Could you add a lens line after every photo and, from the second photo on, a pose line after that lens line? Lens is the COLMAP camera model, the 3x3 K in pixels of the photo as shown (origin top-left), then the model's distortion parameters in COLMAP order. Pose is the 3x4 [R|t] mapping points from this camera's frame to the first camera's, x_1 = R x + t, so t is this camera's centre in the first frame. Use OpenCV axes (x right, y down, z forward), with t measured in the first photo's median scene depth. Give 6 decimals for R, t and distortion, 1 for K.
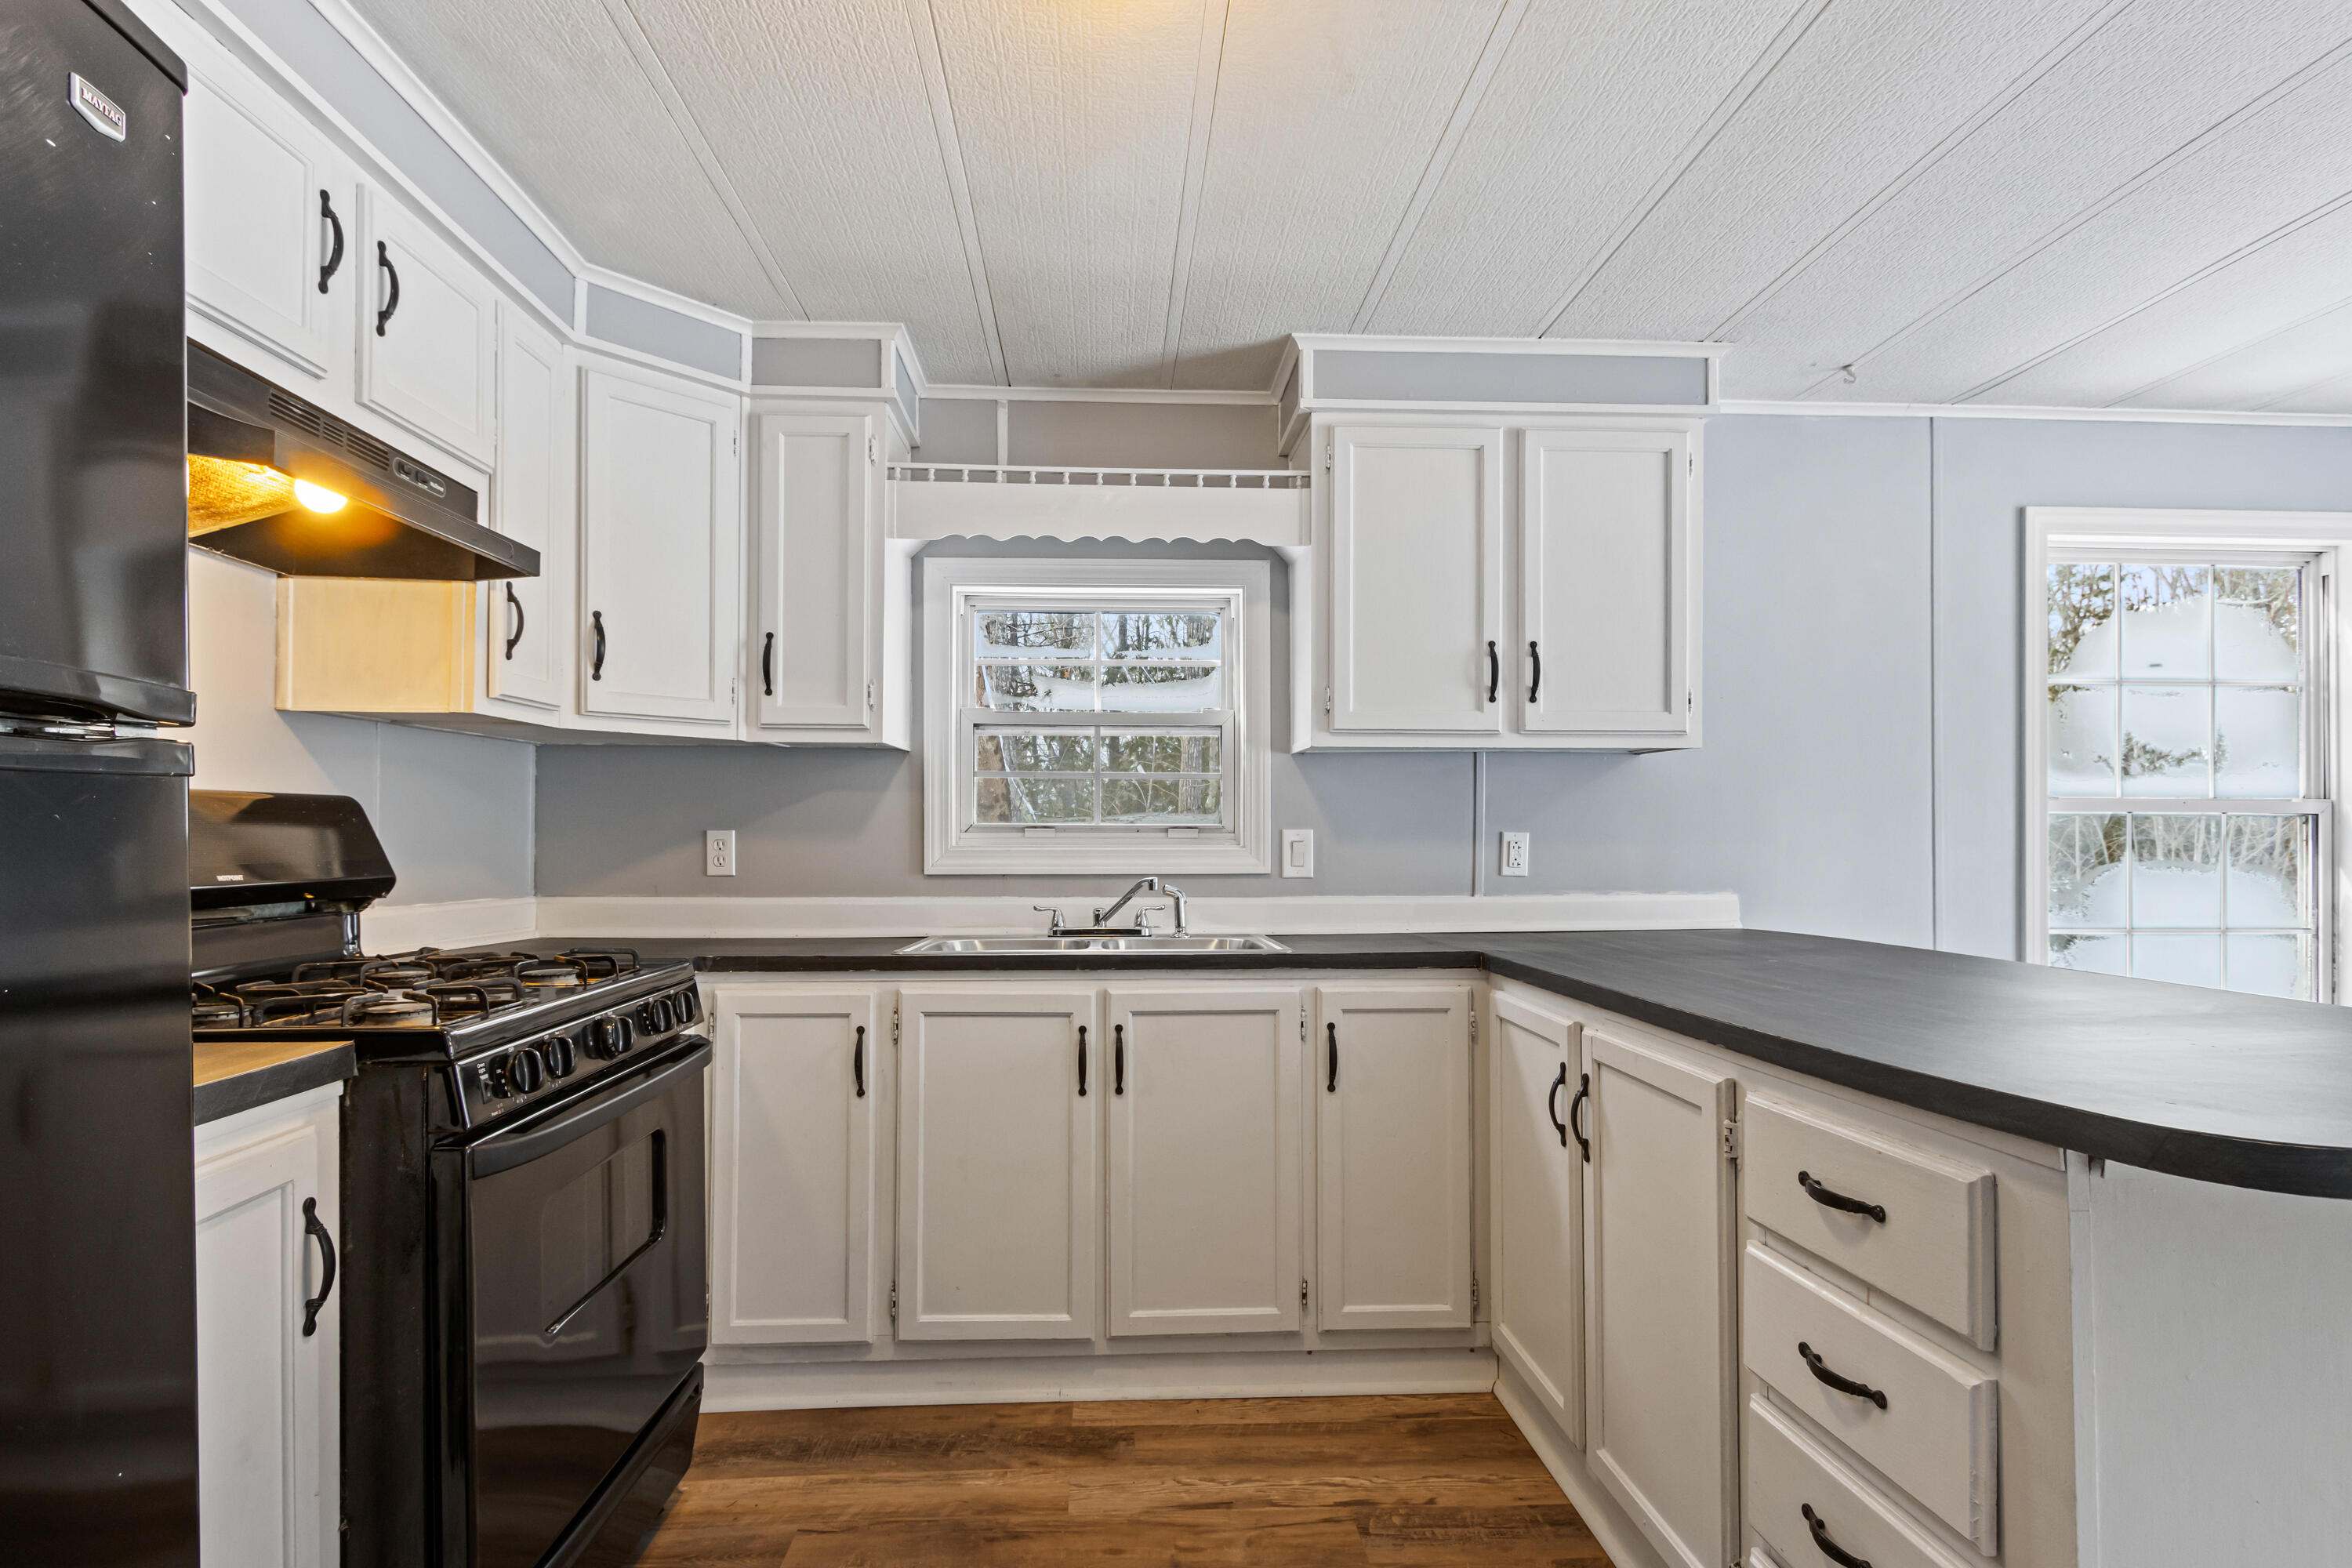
lens RADIAL K [[1186.0, 0, 1179.1], [0, 1186.0, 816.8], [0, 0, 1]] dist [0.007023, -0.005974]
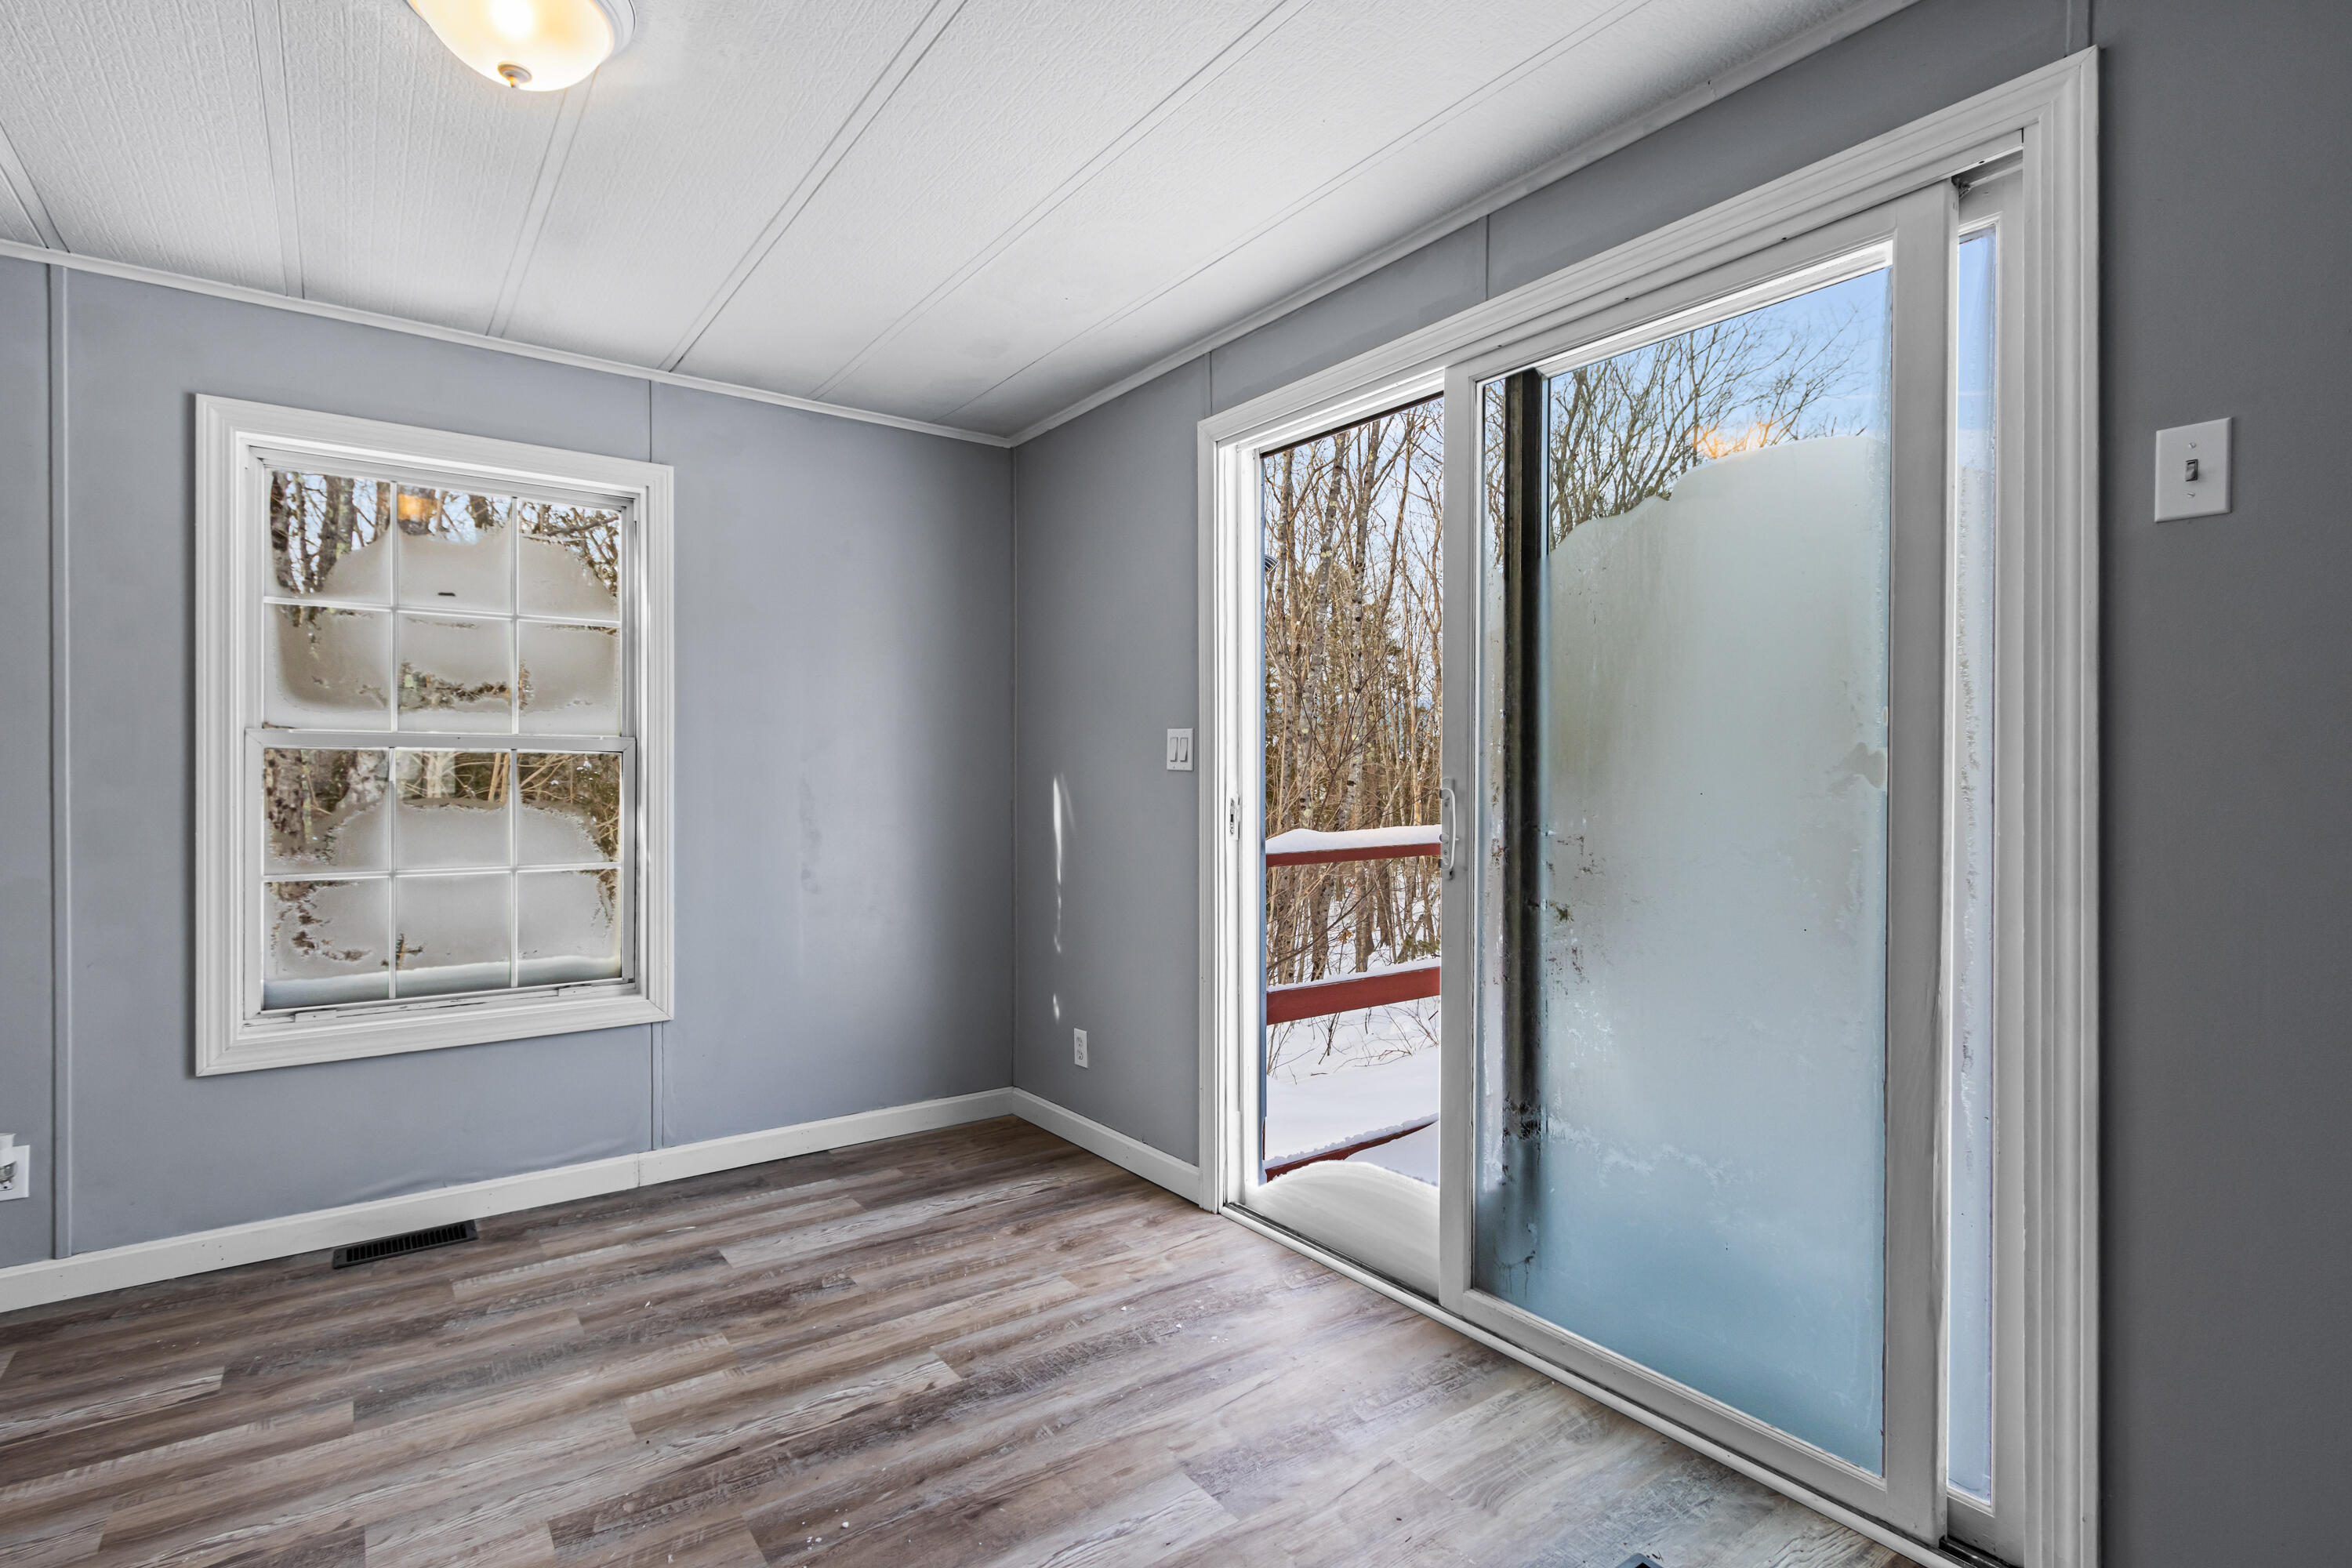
lens RADIAL K [[1138.0, 0, 1152.7], [0, 1138.0, 758.6], [0, 0, 1]] dist [0.004207, -0.001161]
pose [[0.841404, 0.005180, 0.540382, 1.021494], [0.000744, 0.999942, -0.010745, 0.019098], [-0.540407, 0.009443, 0.841351, -0.099954]]
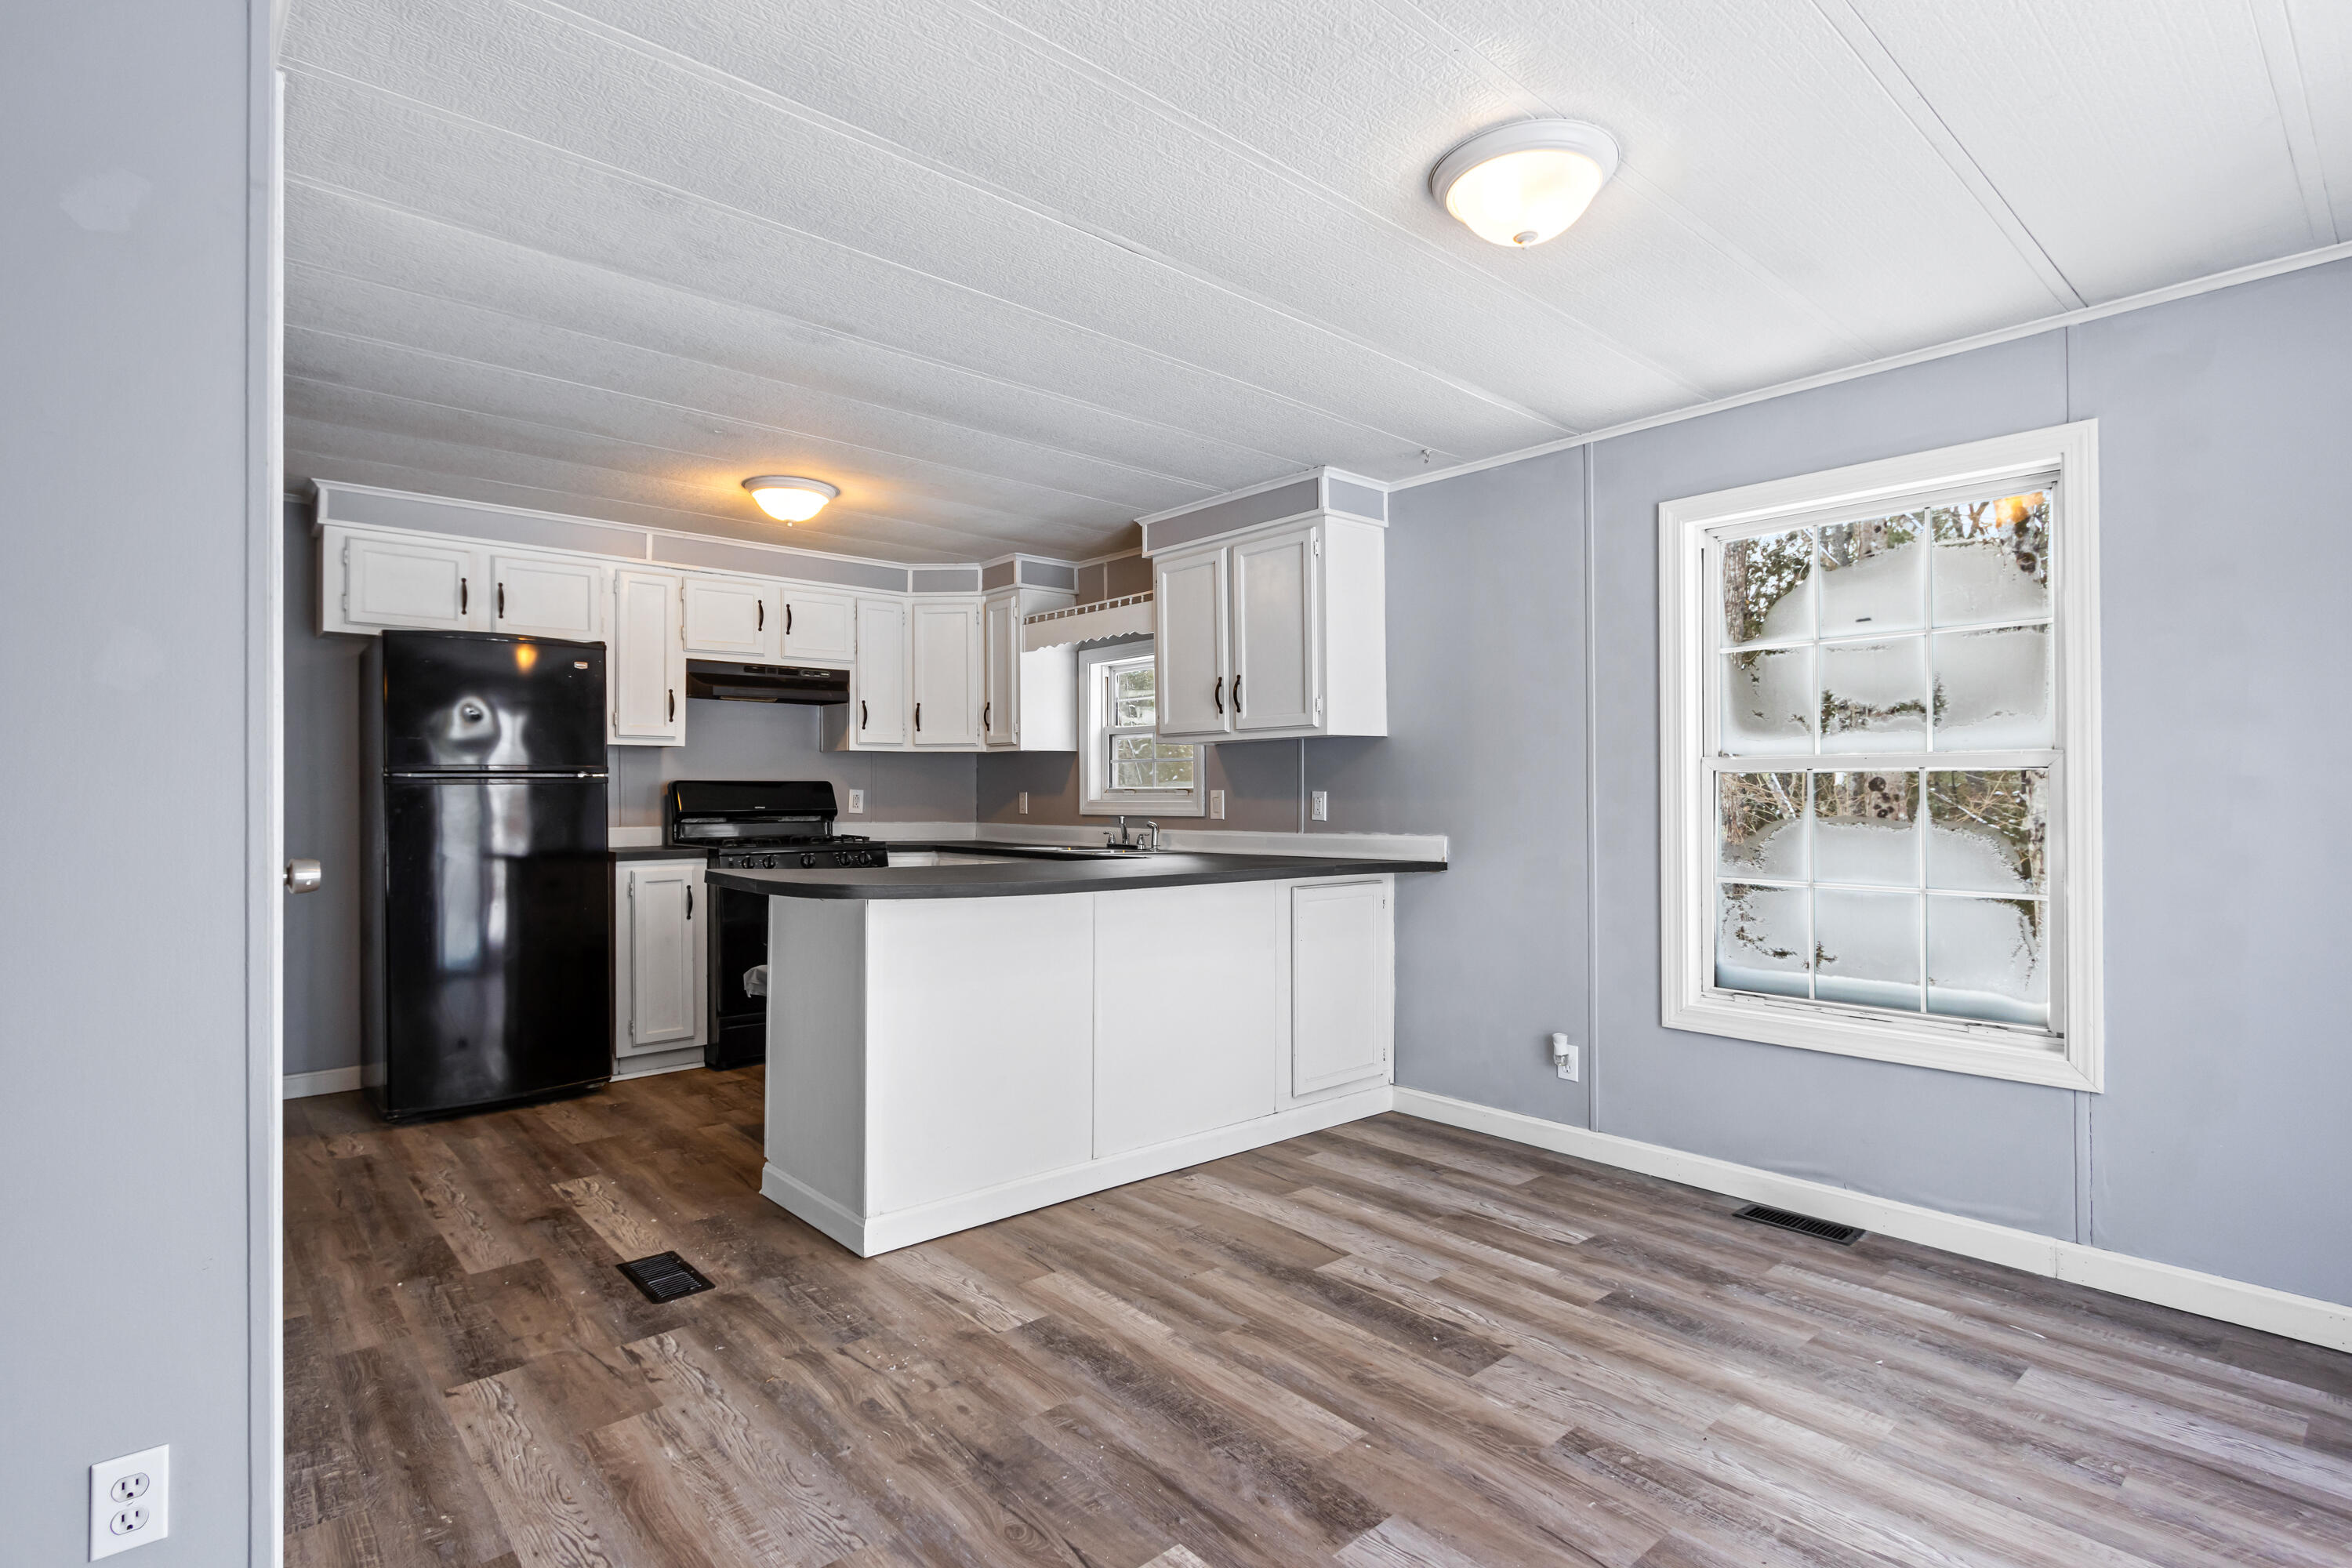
lens RADIAL K [[1186.0, 0, 1187.7], [0, 1186.0, 777.0], [0, 0, 1]] dist [0.007023, -0.005974]
pose [[0.617657, -0.013455, -0.786333, 1.579281], [0.012463, 0.999896, -0.007320, 0.004397], [0.786349, -0.005279, 0.617760, -0.068877]]
